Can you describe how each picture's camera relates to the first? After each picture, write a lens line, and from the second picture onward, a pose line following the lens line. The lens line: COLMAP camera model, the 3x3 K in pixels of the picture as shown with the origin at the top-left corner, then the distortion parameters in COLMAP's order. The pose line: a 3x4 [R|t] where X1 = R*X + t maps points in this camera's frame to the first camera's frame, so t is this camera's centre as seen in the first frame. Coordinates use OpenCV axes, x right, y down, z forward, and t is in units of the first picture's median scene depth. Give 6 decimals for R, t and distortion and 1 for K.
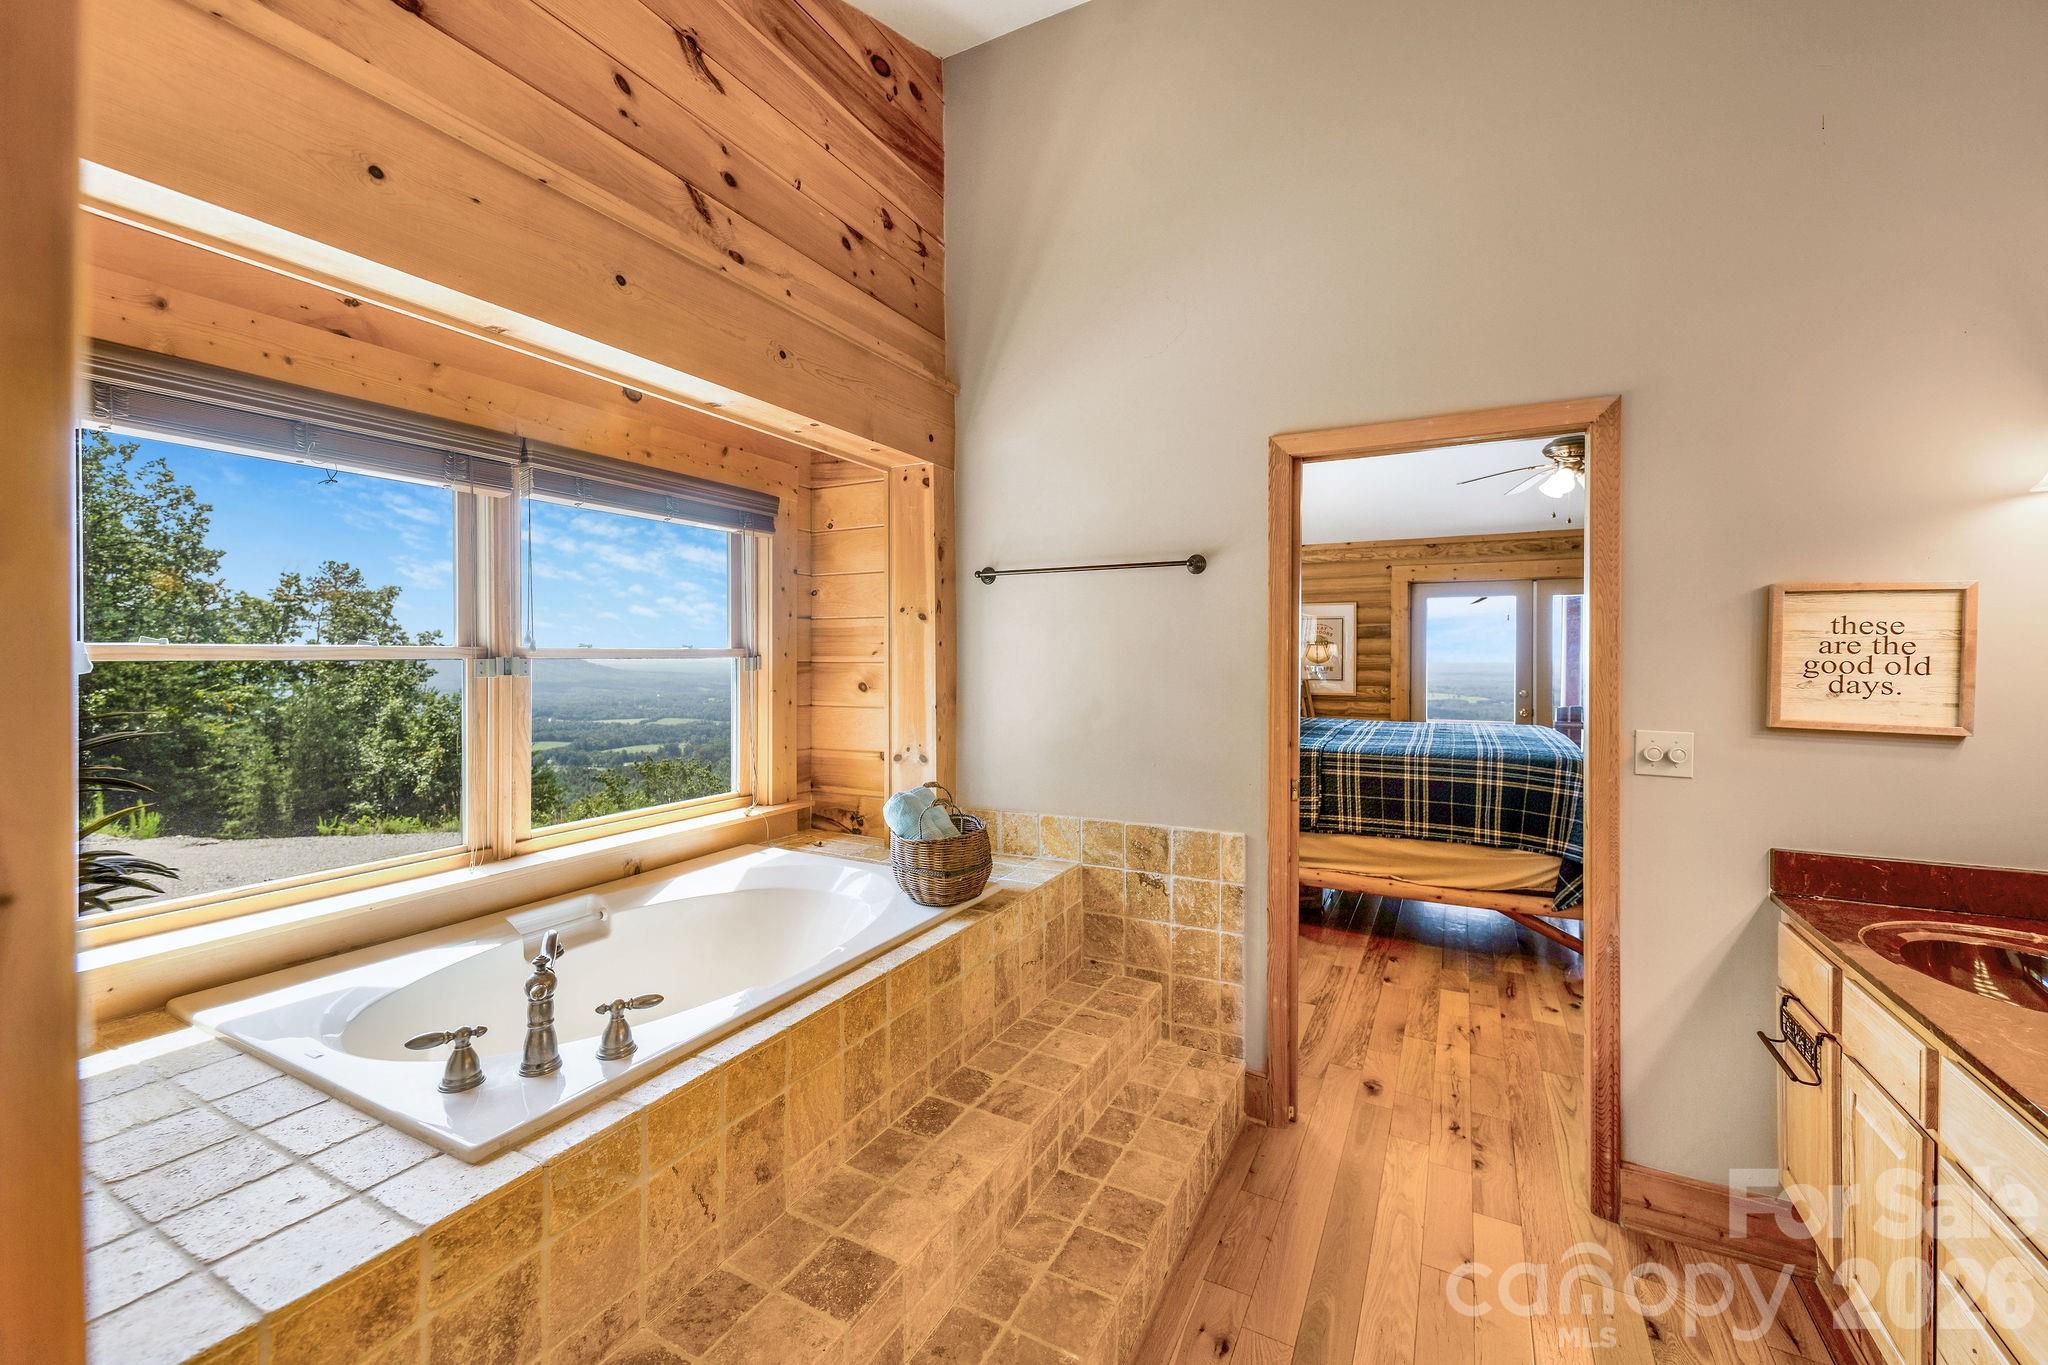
lens RADIAL K [[834.9, 0, 1017.6], [0, 834.9, 655.3], [0, 0, 1]] dist [0.013346, -0.007489]
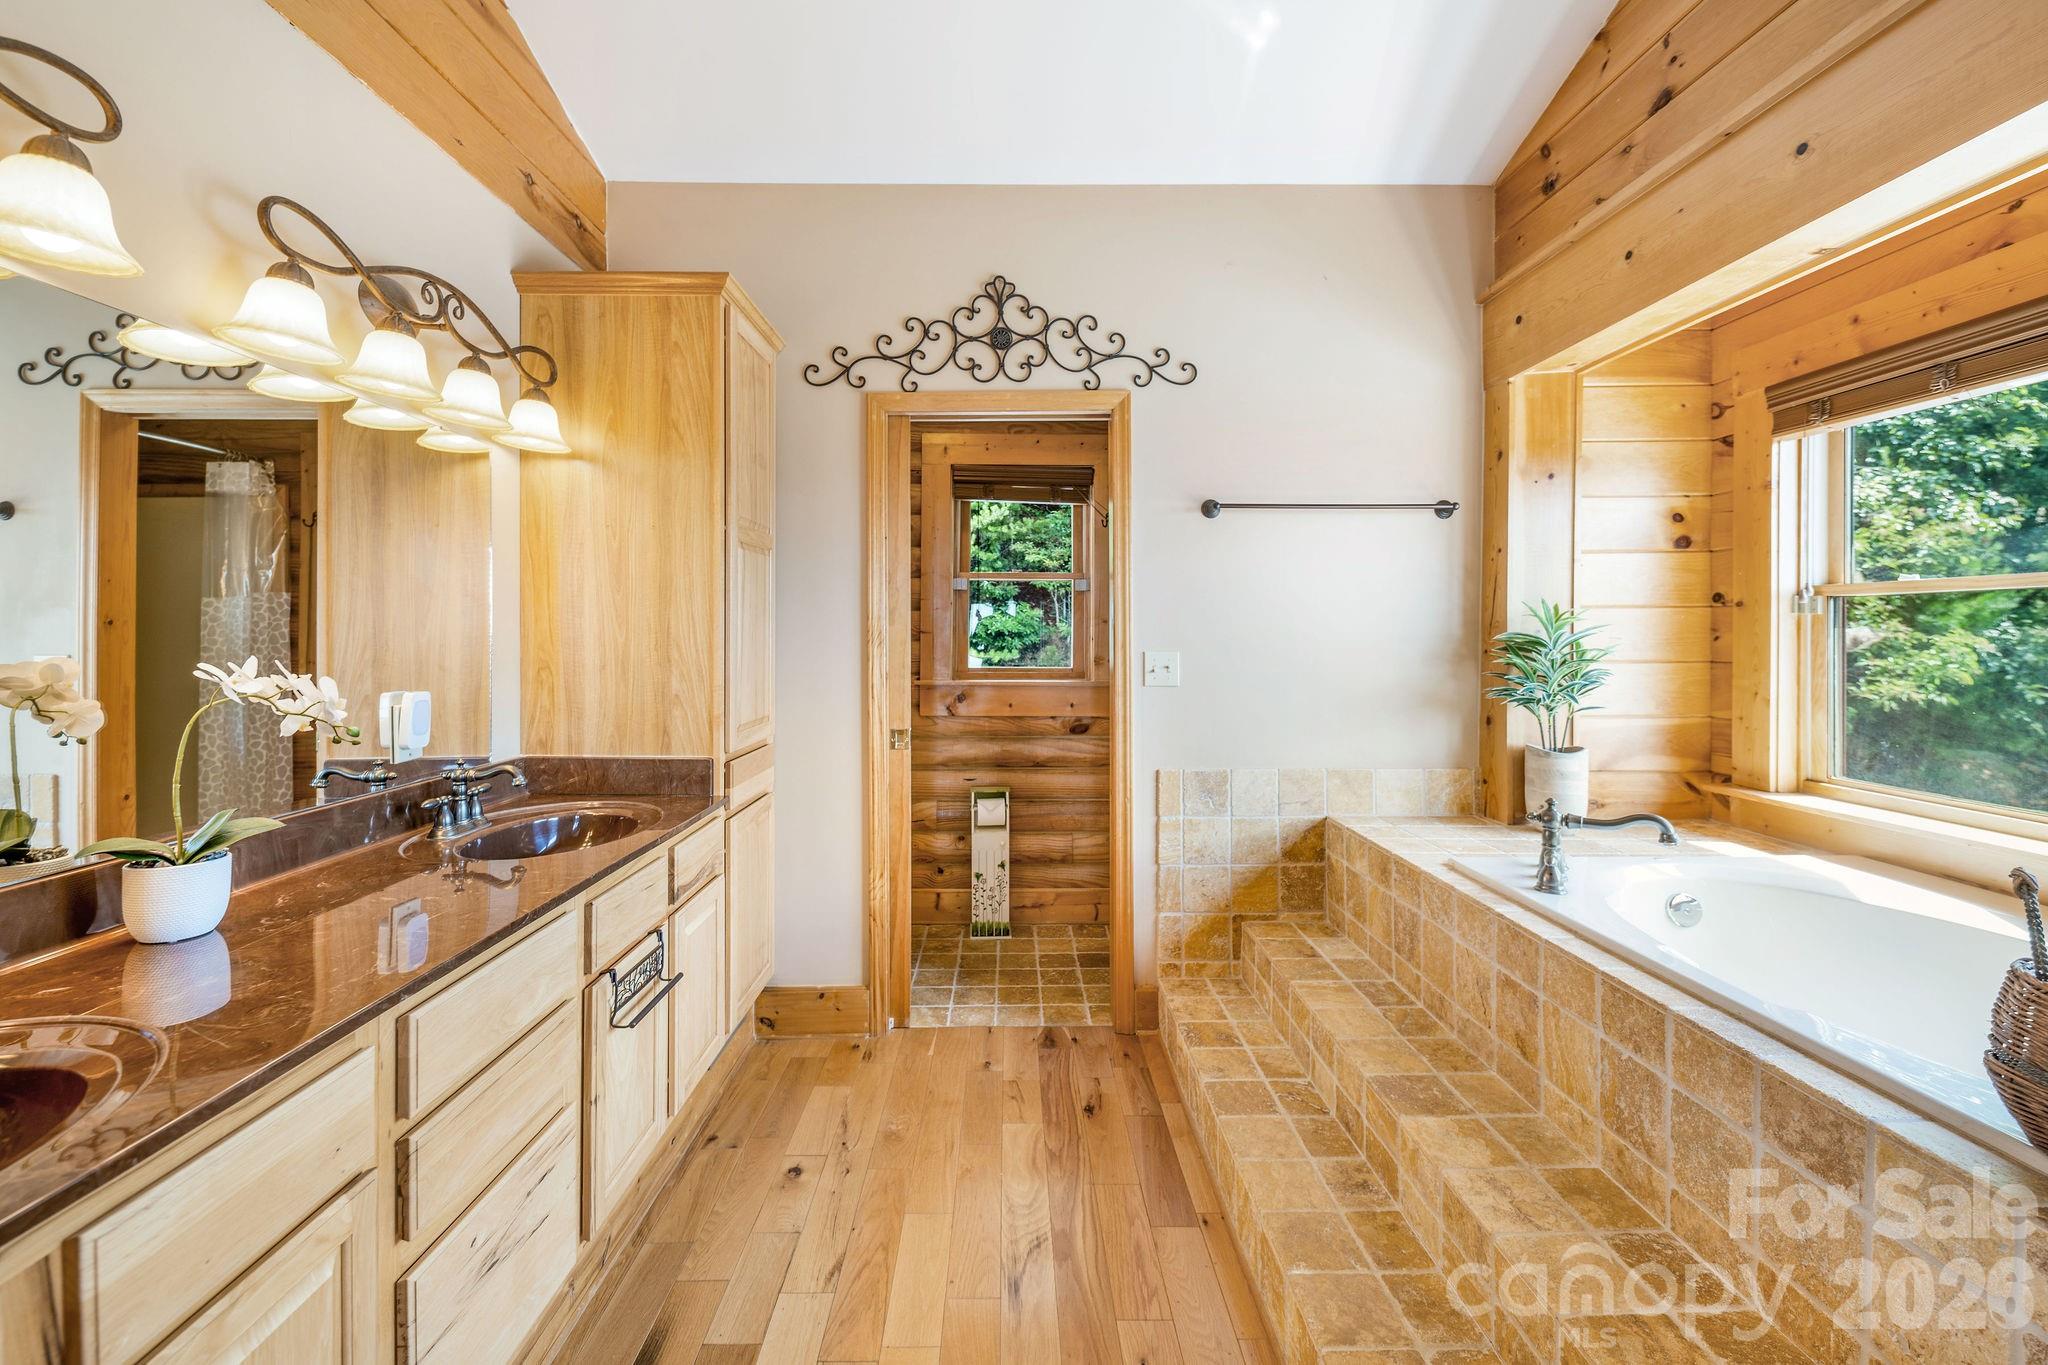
lens RADIAL K [[834.9, 0, 1015.2], [0, 834.9, 633.3], [0, 0, 1]] dist [0.013346, -0.007489]
pose [[-0.876914, -0.008595, -0.480571, 0.672914], [-0.010432, 0.999945, 0.001153, 0.067386], [0.480534, 0.006024, -0.876955, 1.358066]]
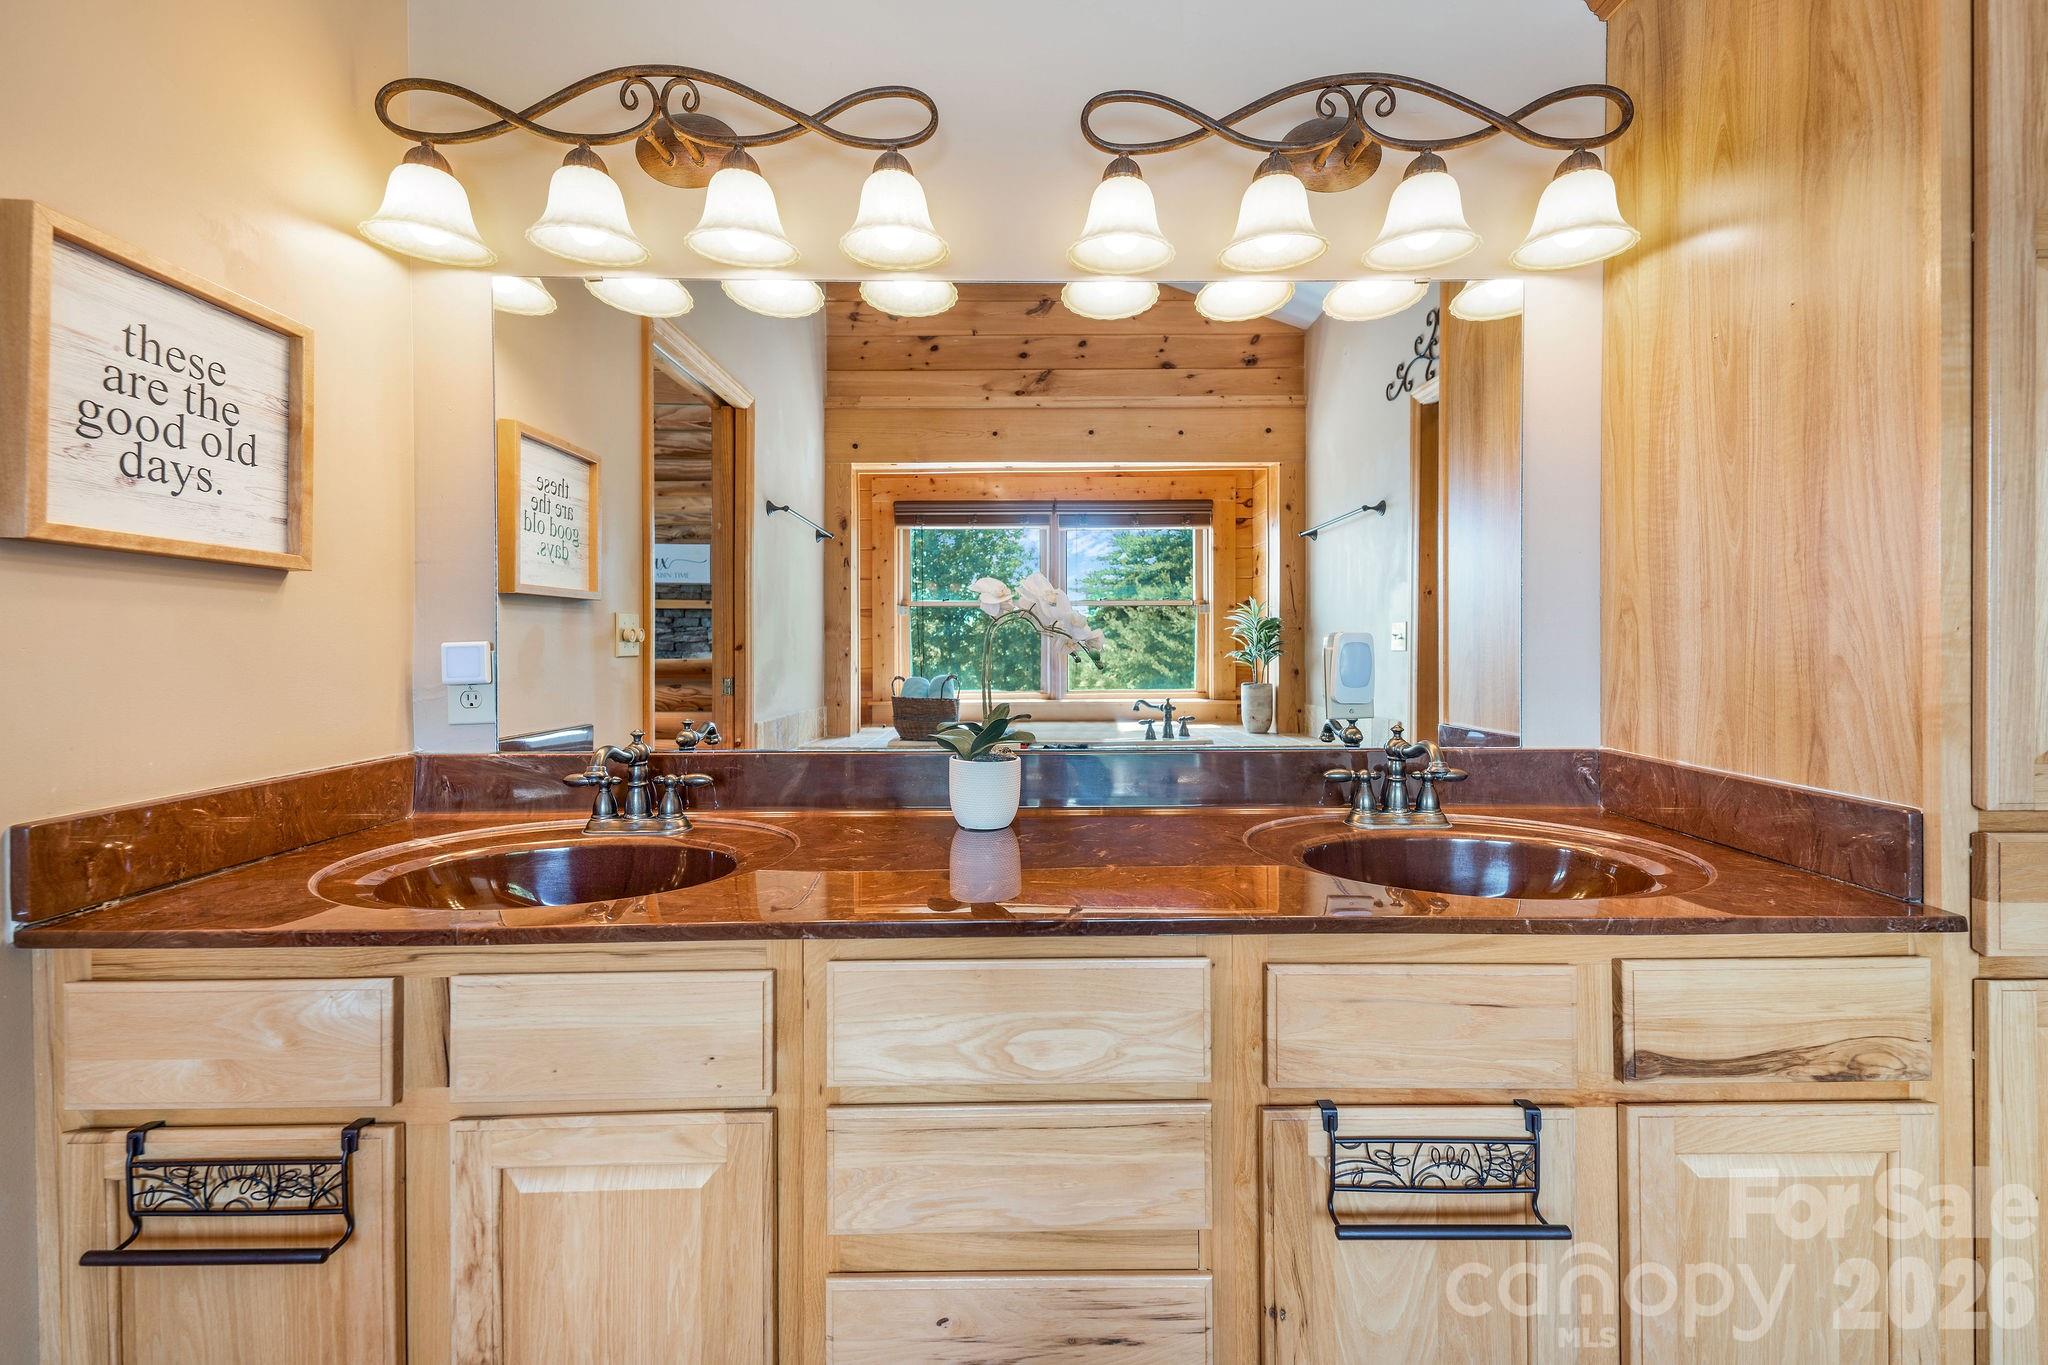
lens RADIAL K [[834.9, 0, 1027.1], [0, 834.9, 650.8], [0, 0, 1]] dist [0.013346, -0.007489]
pose [[-0.484393, -0.012292, 0.874764, 0.295513], [0.007955, 0.999798, 0.018454, 0.144174], [-0.874814, 0.015897, -0.484197, 0.796582]]
